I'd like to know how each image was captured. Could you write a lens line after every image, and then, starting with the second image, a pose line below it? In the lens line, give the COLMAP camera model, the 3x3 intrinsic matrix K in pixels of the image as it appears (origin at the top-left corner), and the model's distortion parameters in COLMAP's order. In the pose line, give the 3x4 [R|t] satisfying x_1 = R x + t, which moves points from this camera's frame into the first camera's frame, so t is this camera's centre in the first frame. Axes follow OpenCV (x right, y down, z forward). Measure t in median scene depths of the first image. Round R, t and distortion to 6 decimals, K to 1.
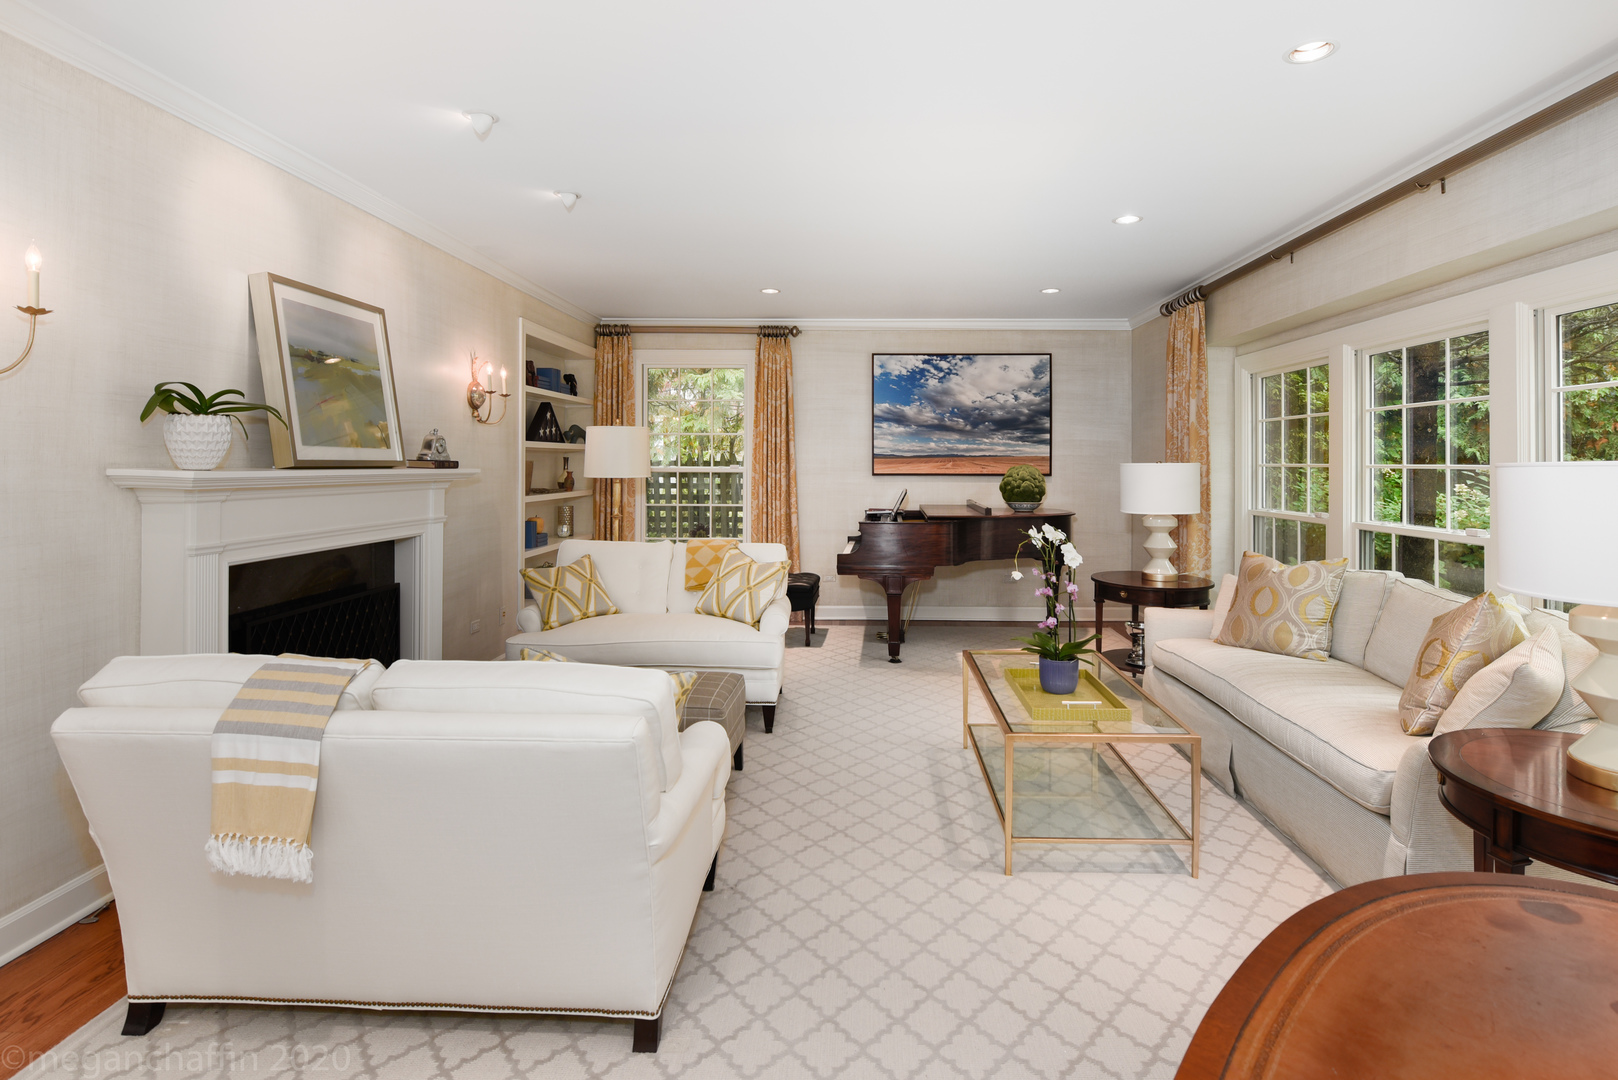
lens RADIAL K [[830.8, 0, 811.9], [0, 830.8, 471.4], [0, 0, 1]] dist [-0.002831, -0.000633]
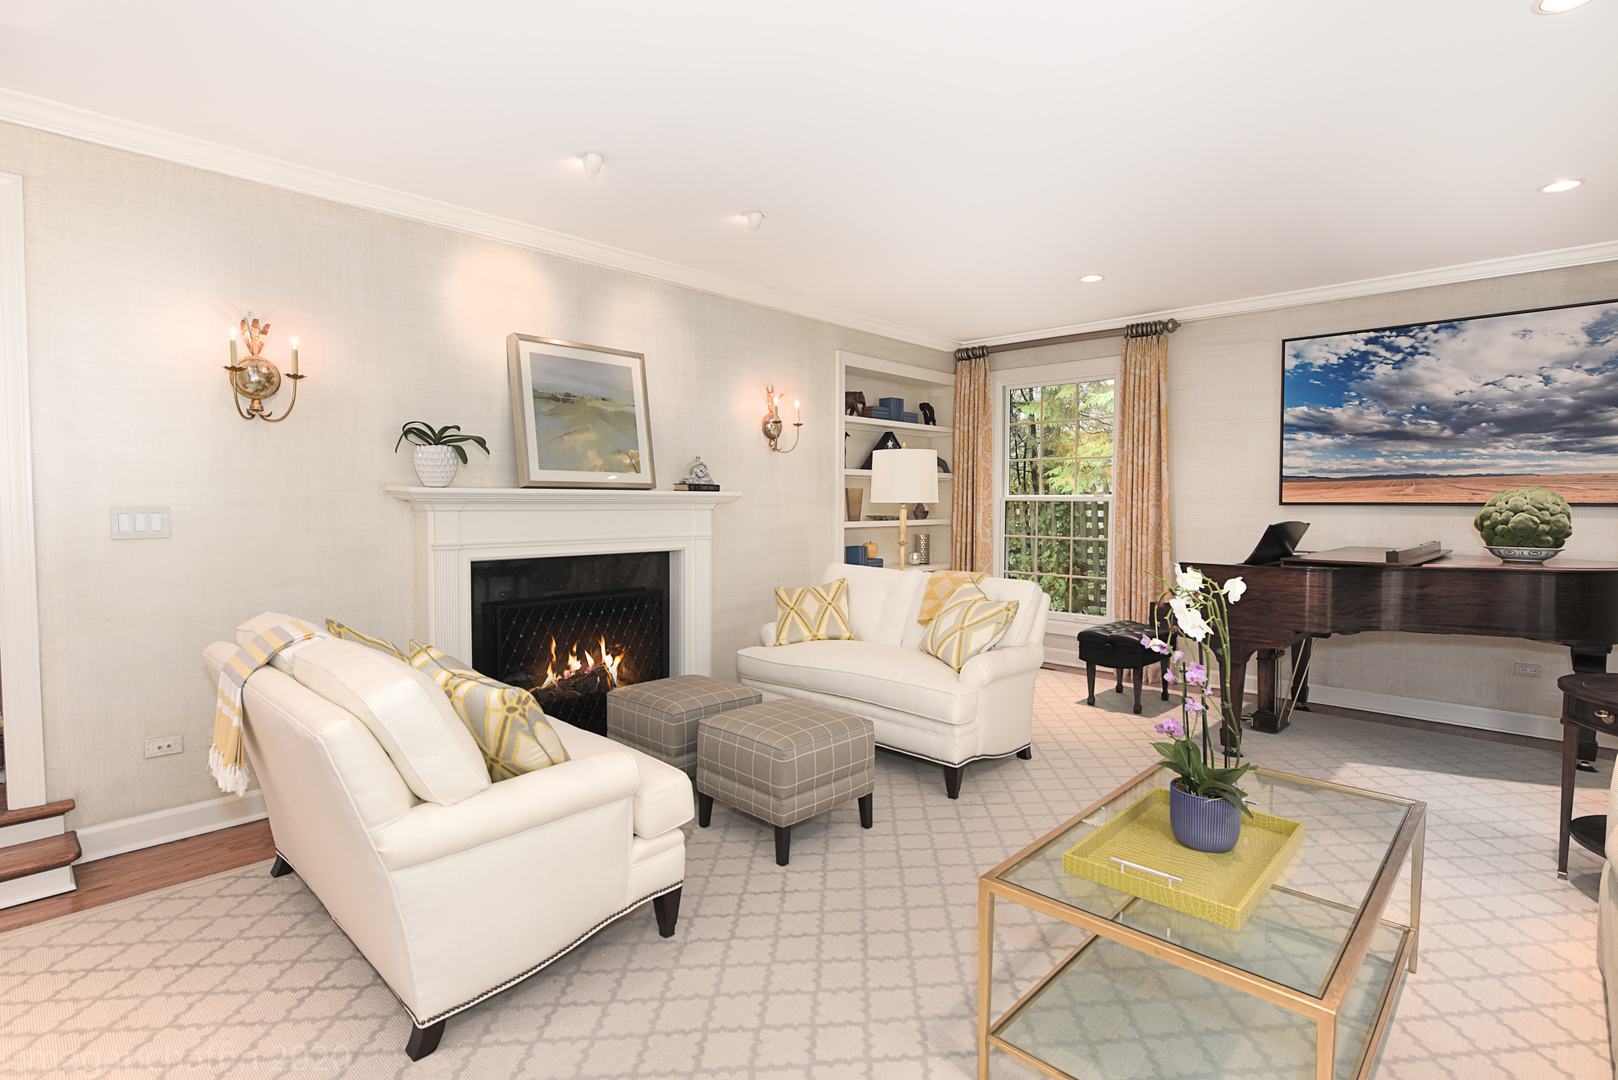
lens RADIAL K [[777.3, 0, 809.0], [0, 777.3, 540.0], [0, 0, 1]] dist [-0.006093, -0.001593]
pose [[0.734774, 0.032083, -0.677553, 0.237949], [-0.008461, 0.999237, 0.038139, 0.013324], [0.678259, -0.022291, 0.734485, 0.206032]]
